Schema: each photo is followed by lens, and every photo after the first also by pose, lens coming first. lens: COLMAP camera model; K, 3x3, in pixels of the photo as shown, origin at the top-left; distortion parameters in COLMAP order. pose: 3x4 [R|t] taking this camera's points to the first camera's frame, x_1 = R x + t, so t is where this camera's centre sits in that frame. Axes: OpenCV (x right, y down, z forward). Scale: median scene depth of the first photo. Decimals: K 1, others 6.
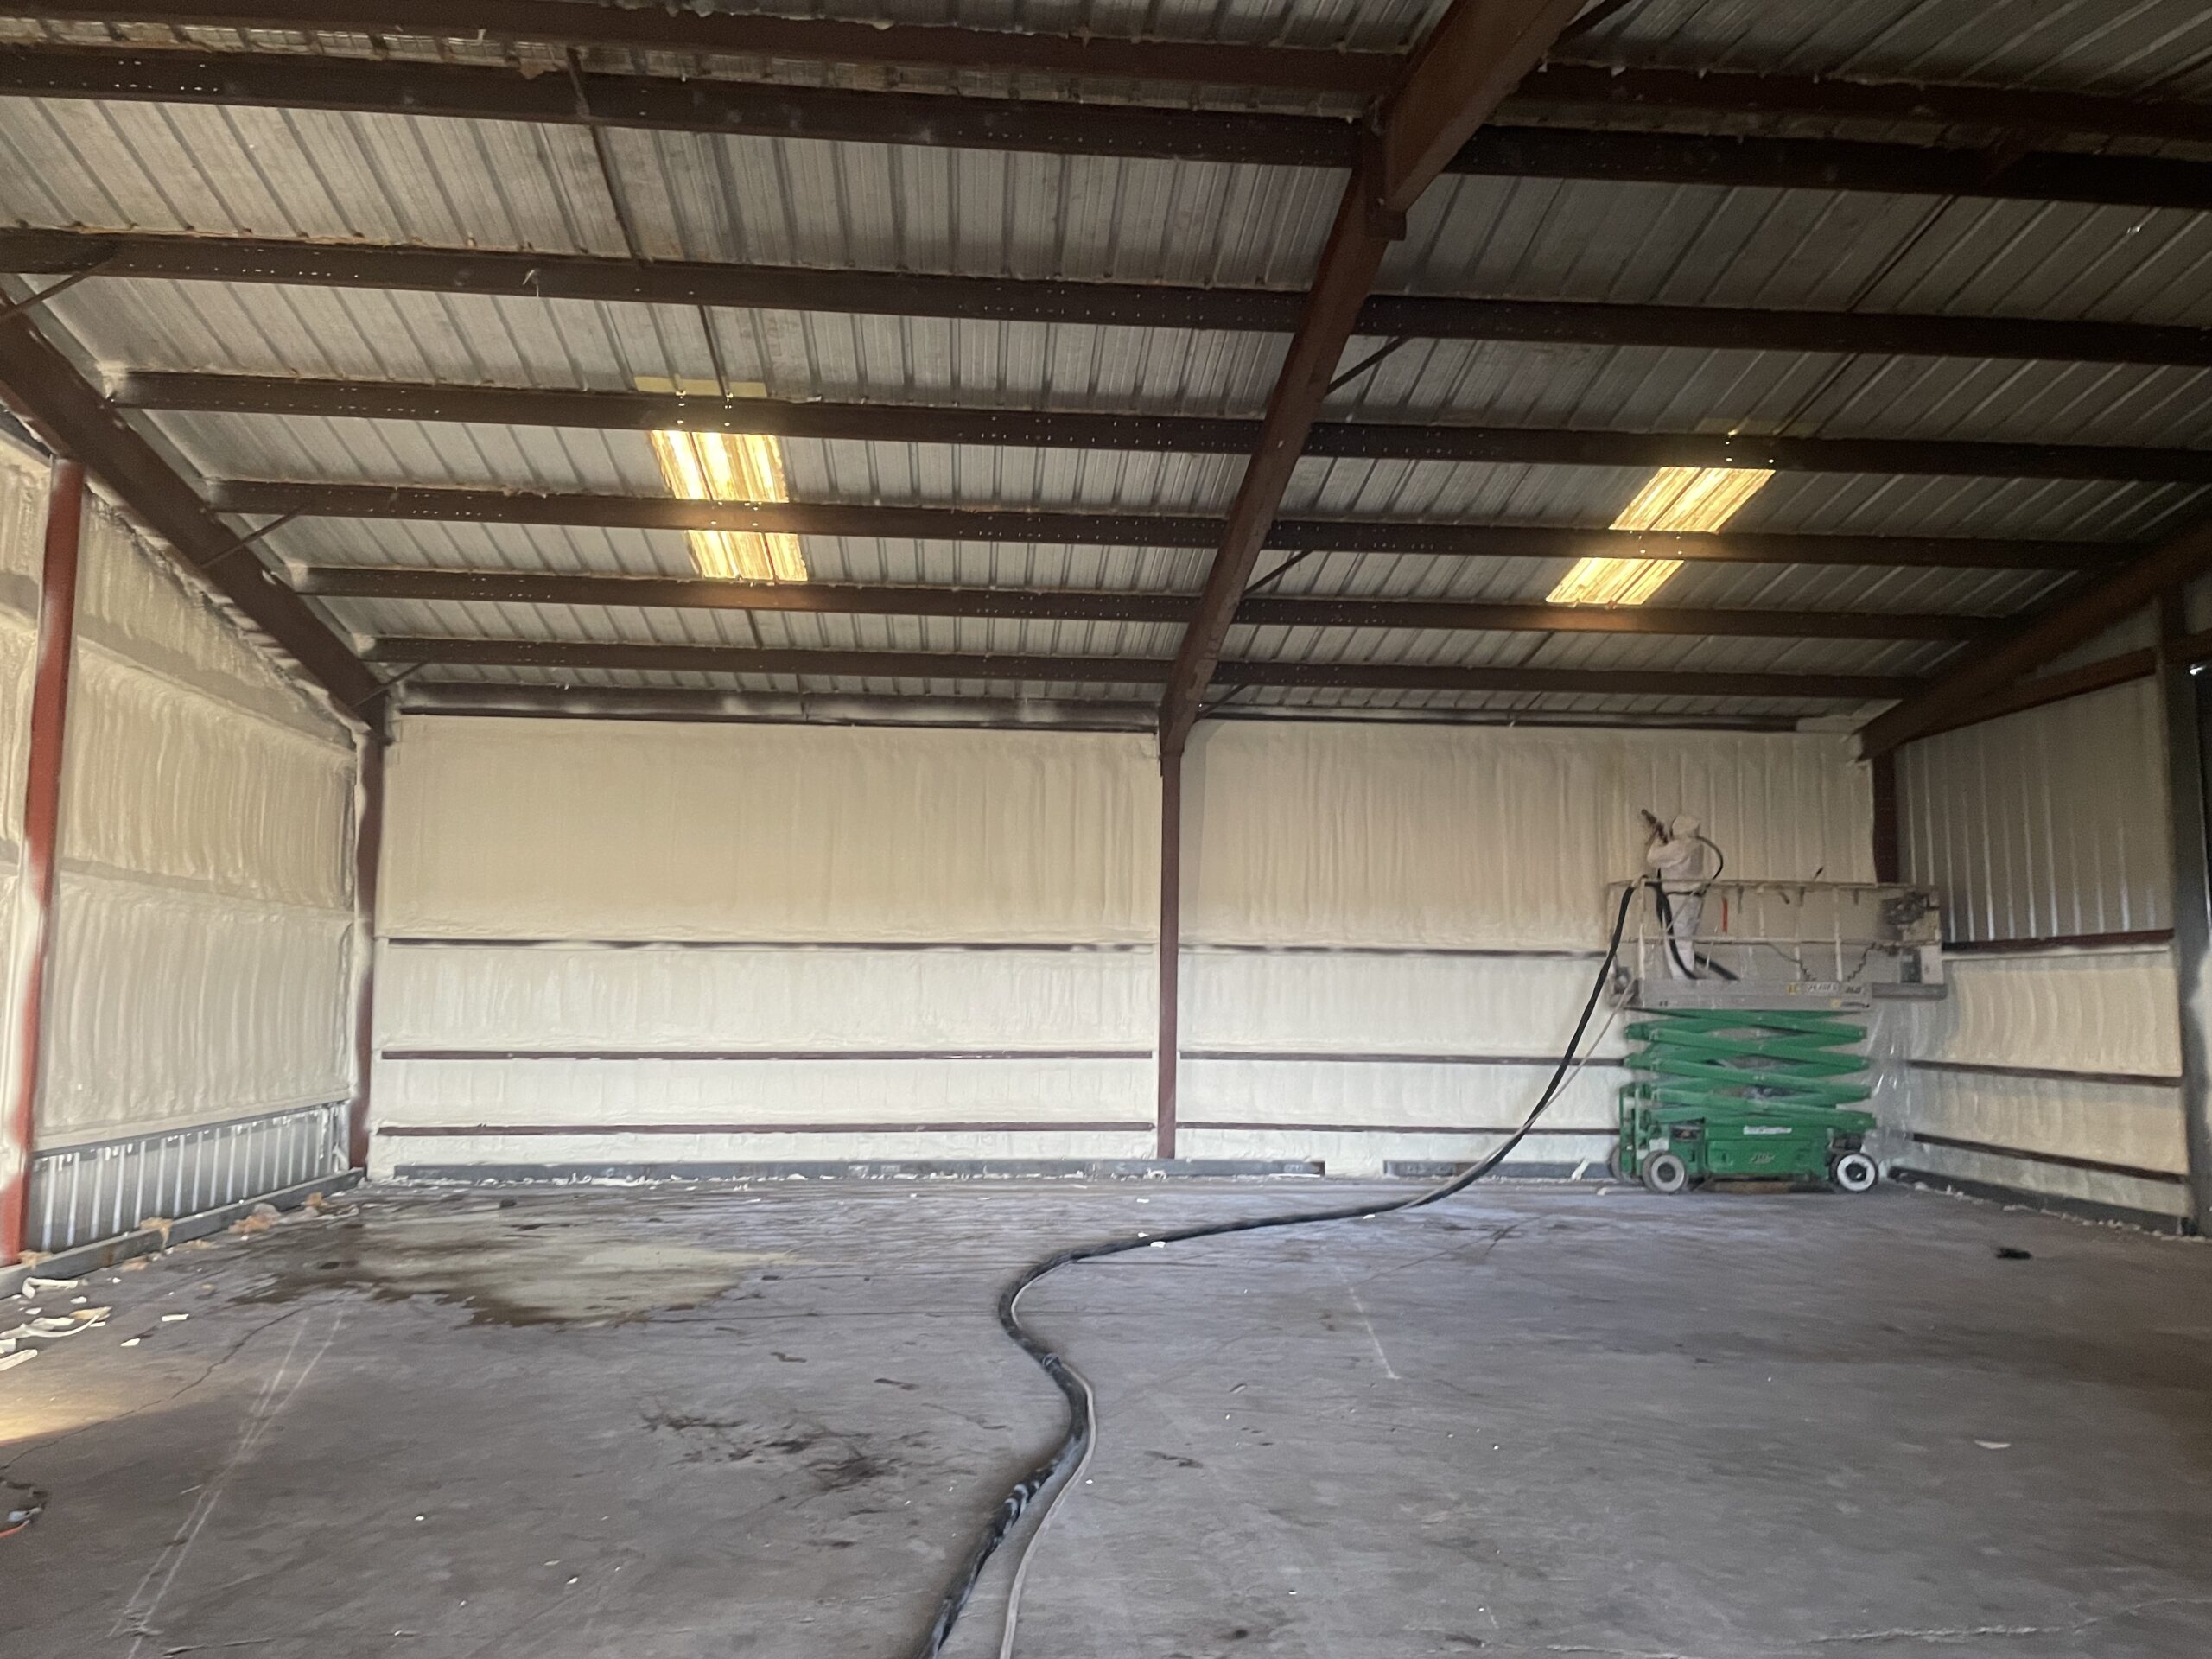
lens RADIAL K [[1692.1, 0, 1106.0], [0, 1692.1, 829.5], [0, 0, 1]] dist [0.118367, -0.181897]
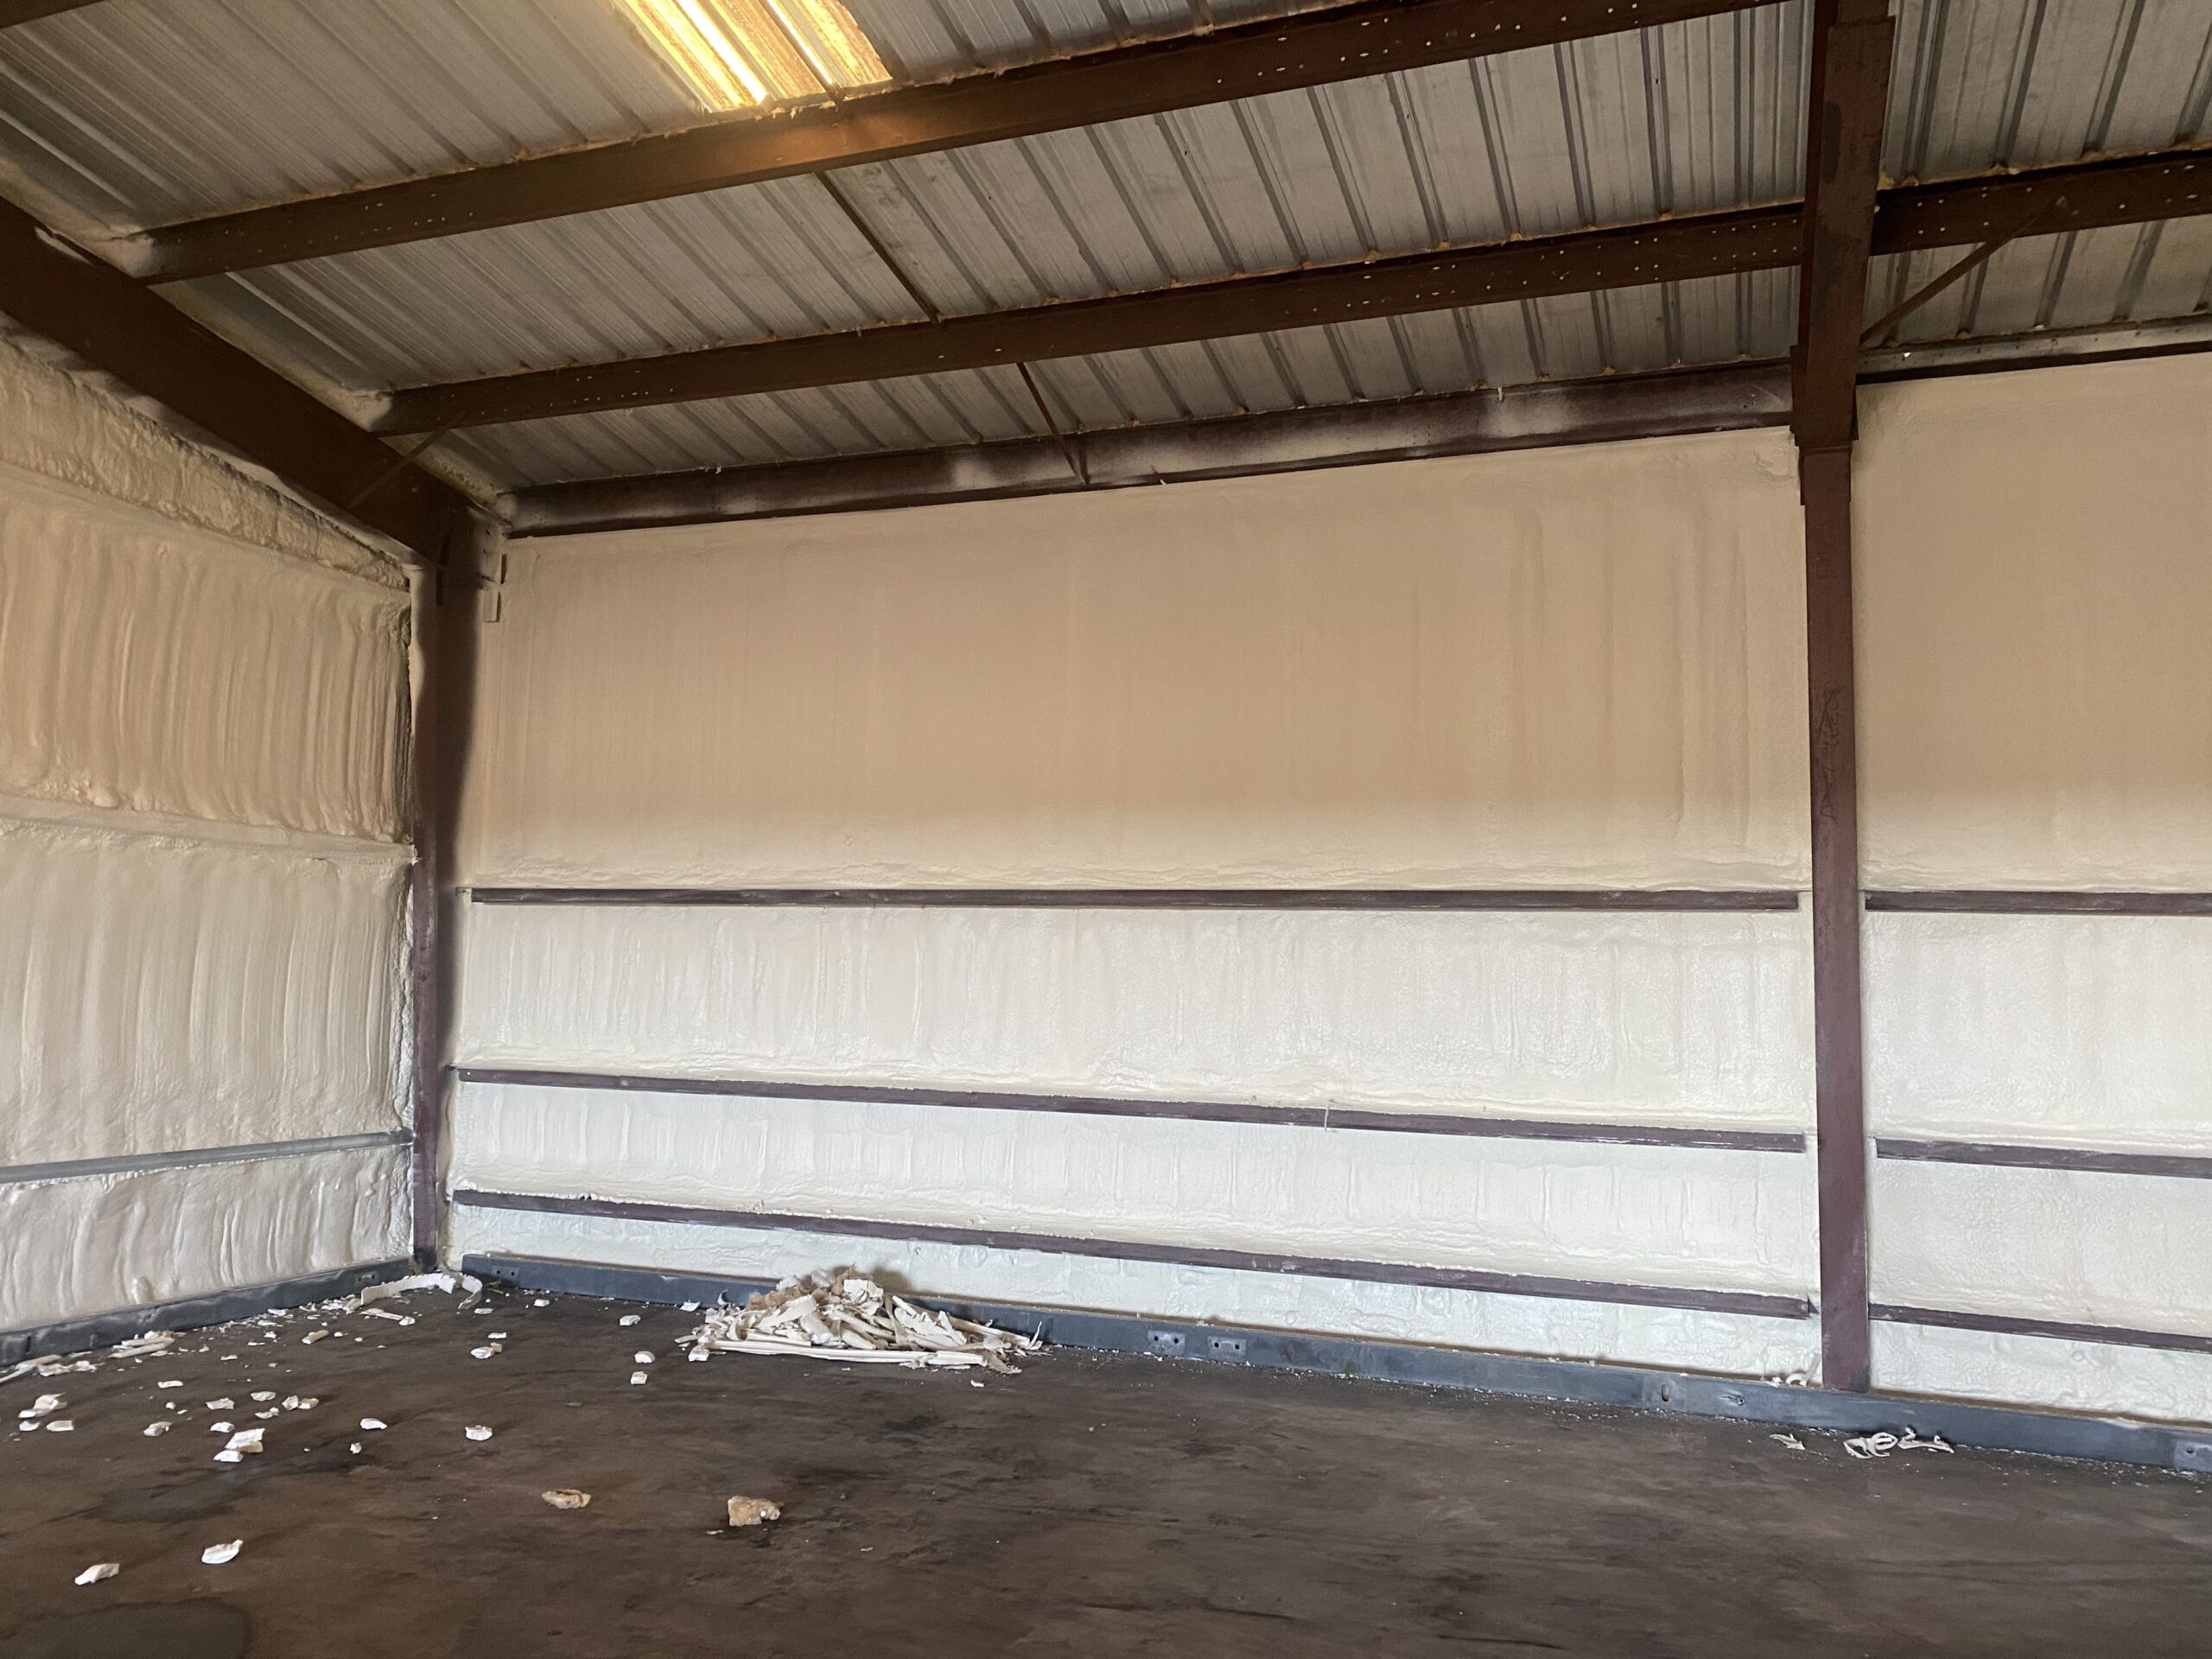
lens RADIAL K [[1634.1, 0, 1106.0], [0, 1634.1, 829.5], [0, 0, 1]] dist [0.009616, 0.003733]
pose [[0.895158, -0.031399, -0.444641, 0.059361], [0.015066, 0.999077, -0.040220, 0.069818], [0.445493, 0.029304, 0.894805, 0.568355]]
